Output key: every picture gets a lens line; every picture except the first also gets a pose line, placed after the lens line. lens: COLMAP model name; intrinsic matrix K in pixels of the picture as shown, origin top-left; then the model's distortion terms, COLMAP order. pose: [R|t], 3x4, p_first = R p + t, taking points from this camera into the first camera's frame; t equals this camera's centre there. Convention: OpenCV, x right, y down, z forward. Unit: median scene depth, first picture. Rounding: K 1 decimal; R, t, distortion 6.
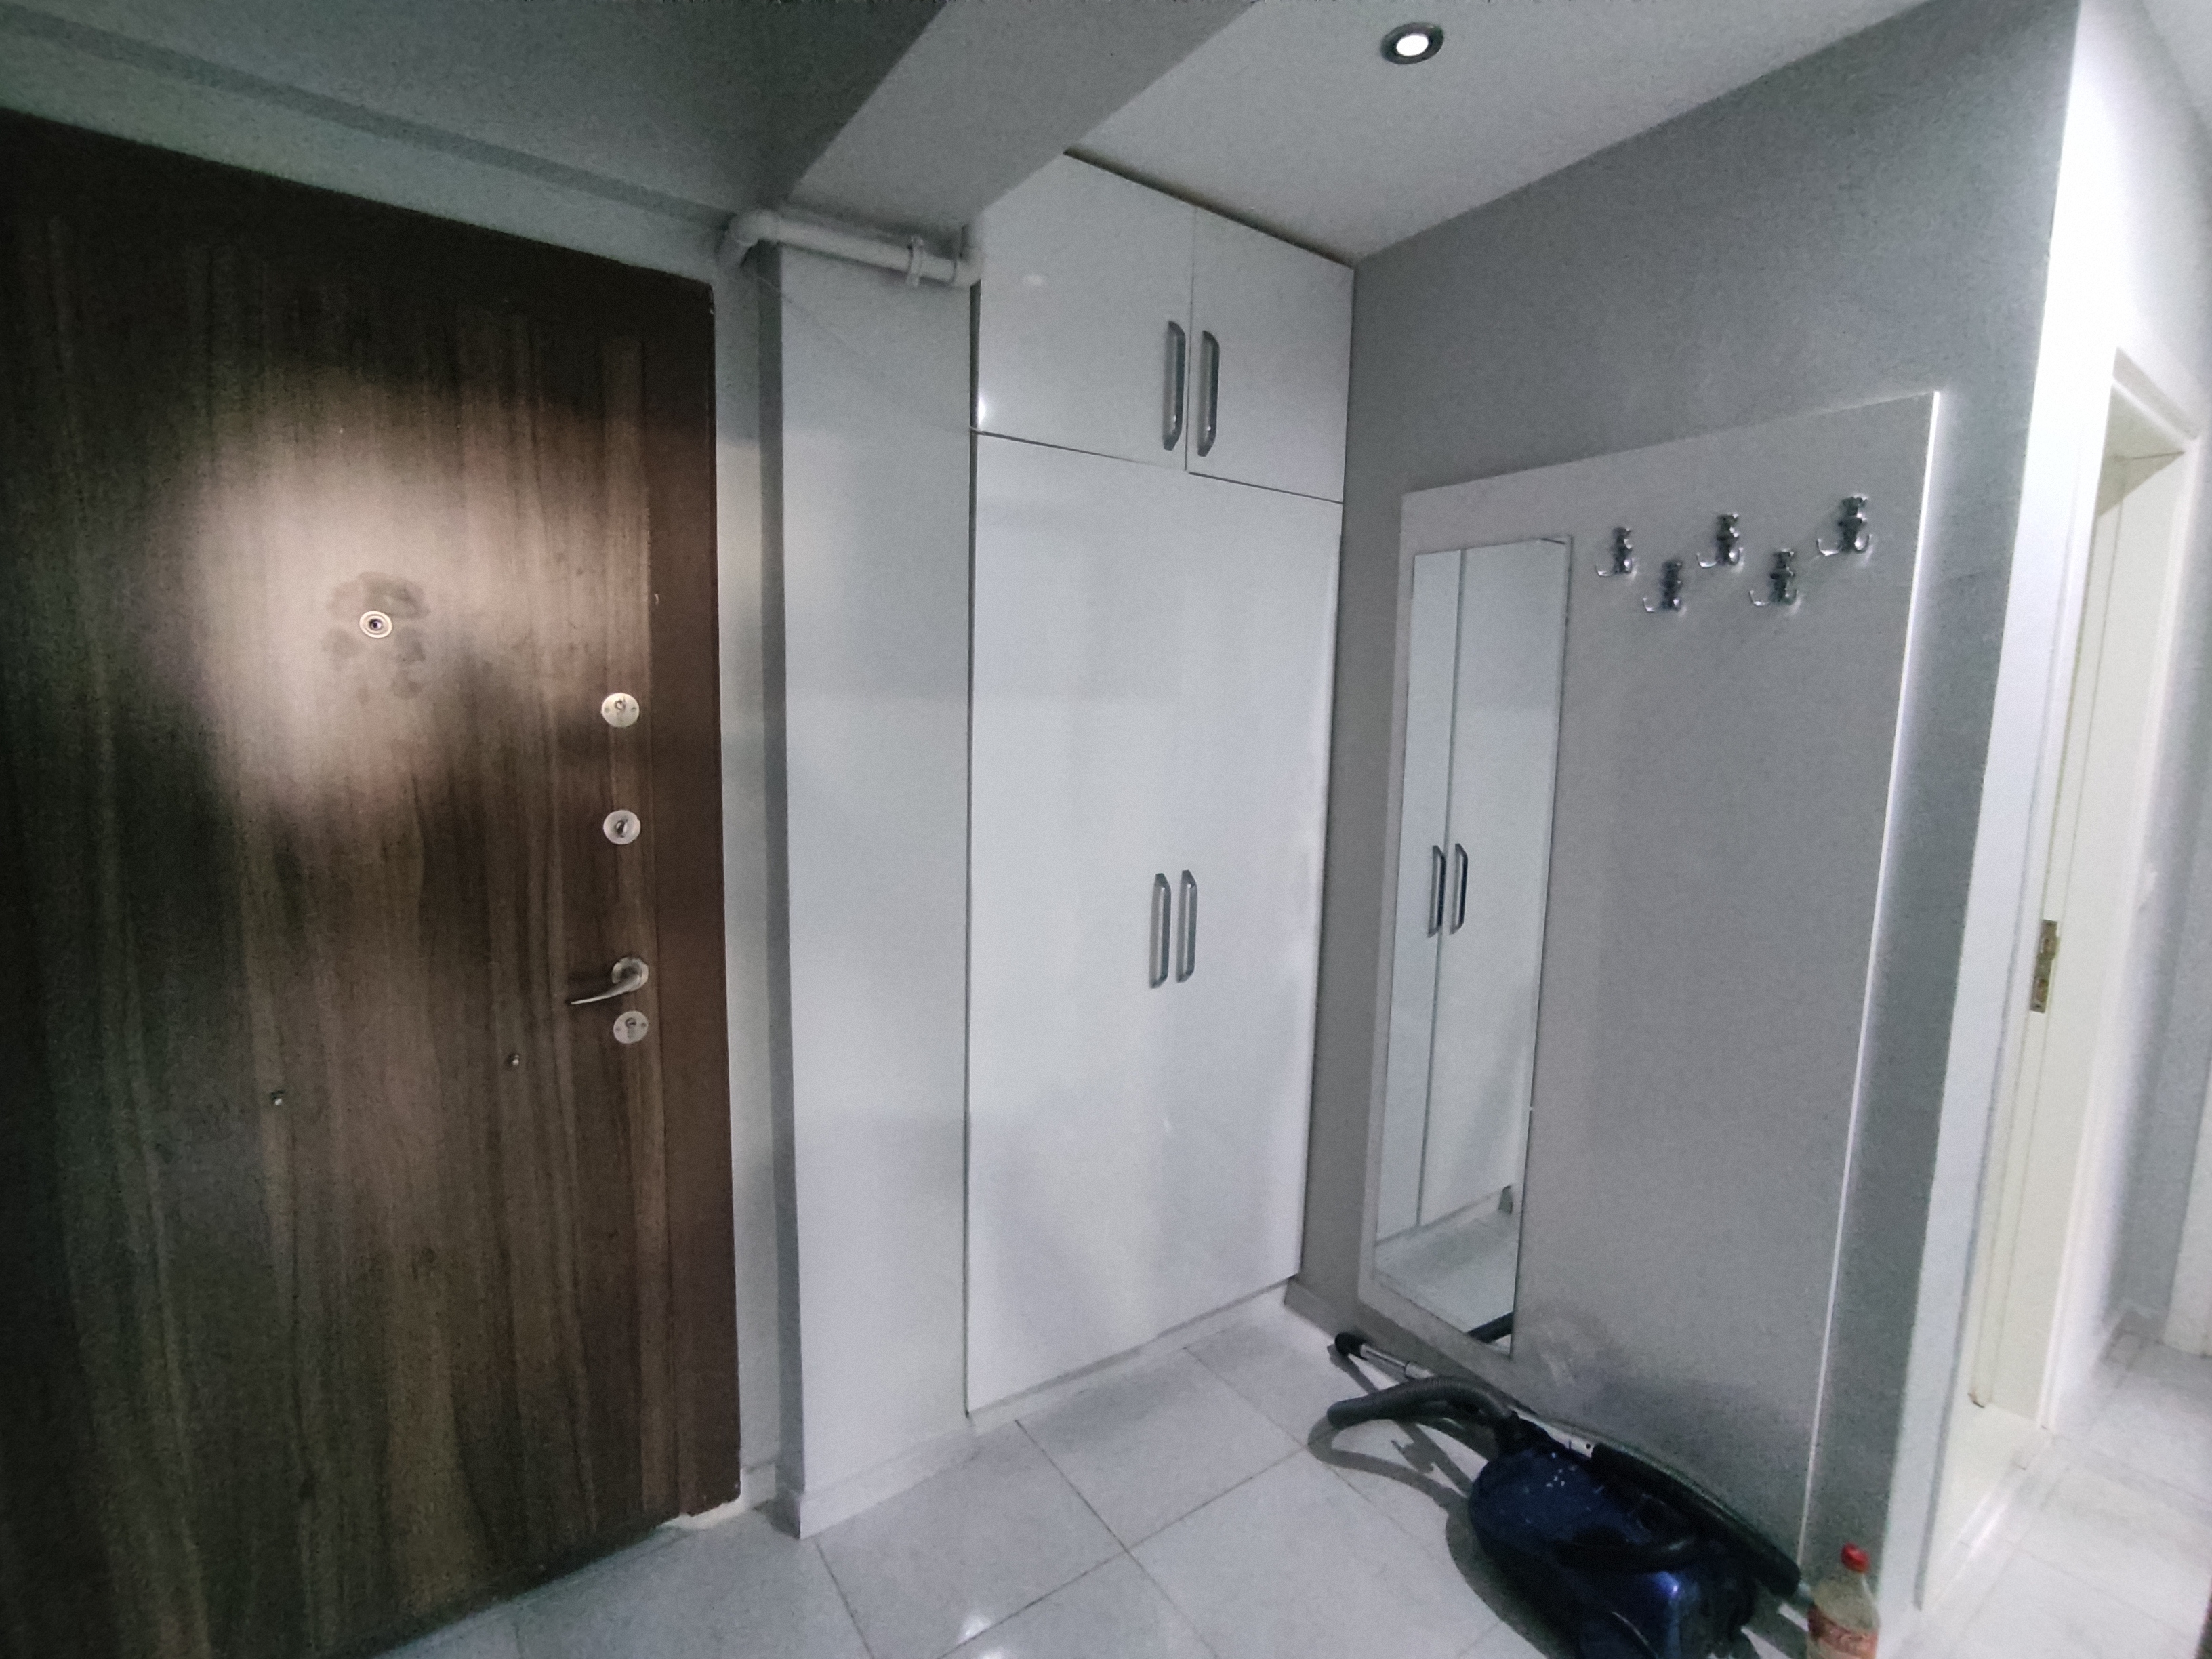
lens RADIAL K [[1011.2, 0, 1093.1], [0, 1011.2, 823.0], [0, 0, 1]] dist [-0.051706, 0.035140]
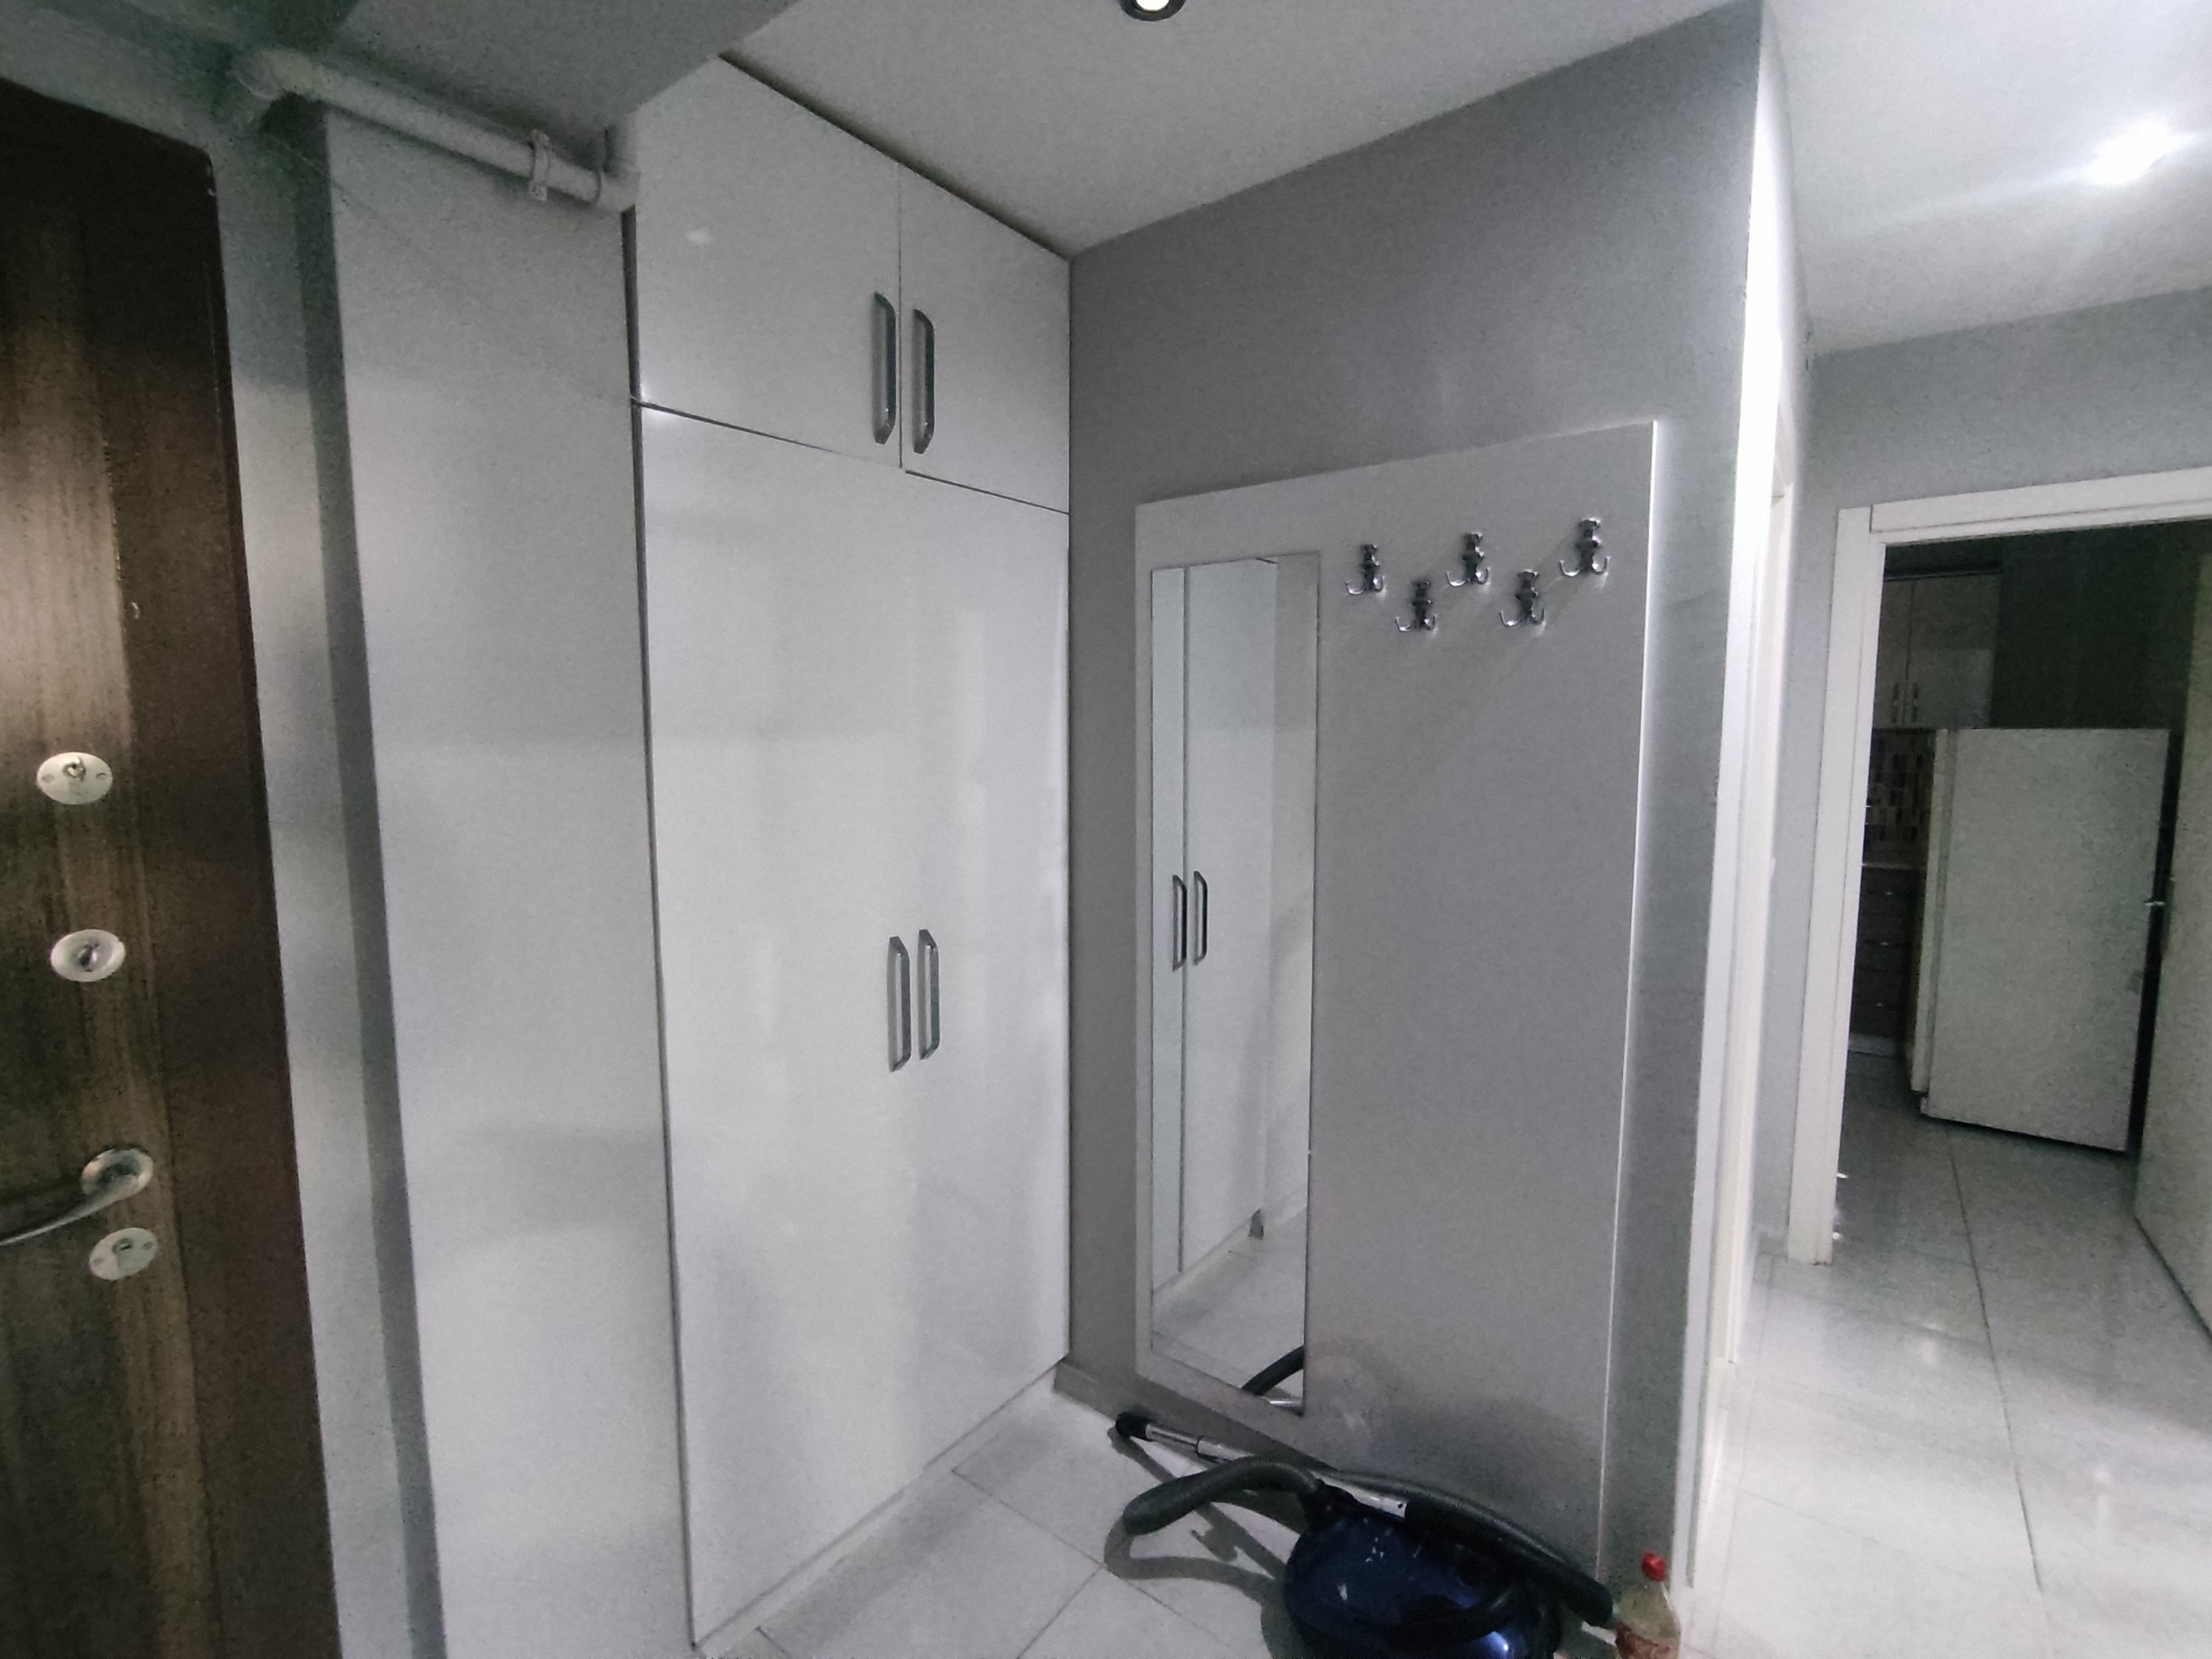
lens RADIAL K [[1006.3, 0, 1094.6], [0, 1006.3, 824.9], [0, 0, 1]] dist [-0.048811, 0.027044]
pose [[0.950645, -0.054872, 0.305389, -0.029599], [0.060340, 0.998142, -0.008487, -0.030146], [-0.304356, 0.026495, 0.952190, 0.150579]]
